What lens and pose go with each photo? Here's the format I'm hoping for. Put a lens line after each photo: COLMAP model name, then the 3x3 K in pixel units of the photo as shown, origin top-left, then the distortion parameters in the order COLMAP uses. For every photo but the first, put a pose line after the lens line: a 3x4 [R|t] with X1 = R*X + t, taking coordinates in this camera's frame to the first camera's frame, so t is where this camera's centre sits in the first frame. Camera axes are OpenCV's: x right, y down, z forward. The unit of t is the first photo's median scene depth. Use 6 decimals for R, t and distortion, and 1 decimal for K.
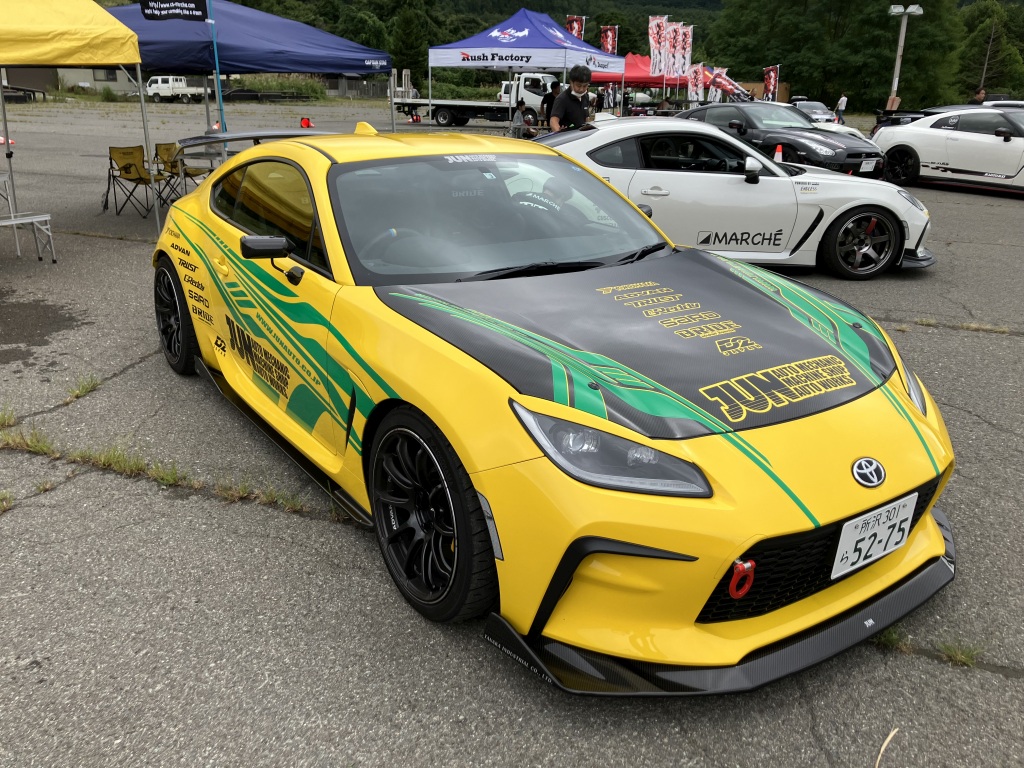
lens RADIAL K [[833.6, 0, 508.7], [0, 833.6, 362.2], [0, 0, 1]] dist [0.026302, 0.009303]
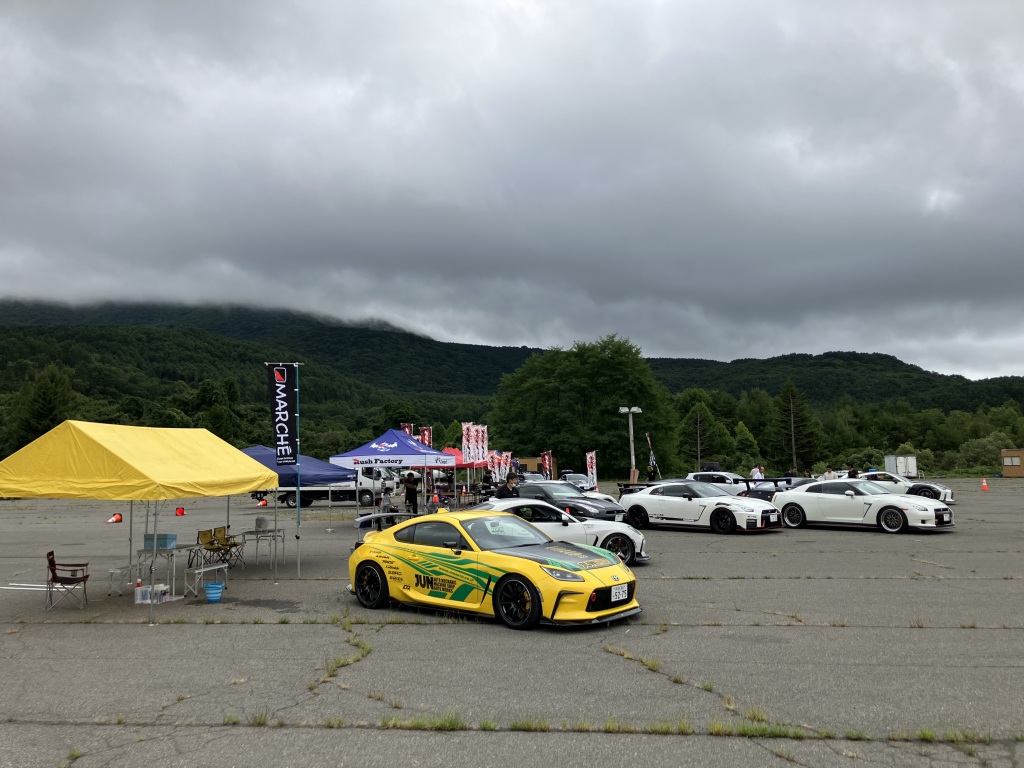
lens RADIAL K [[833.6, 0, 508.7], [0, 833.6, 362.2], [0, 0, 1]] dist [0.026302, 0.009303]
pose [[0.966633, -0.008606, 0.256022, -0.180489], [0.116030, 0.905744, -0.407633, 0.119793], [-0.228382, 0.423738, 0.876520, -0.470002]]
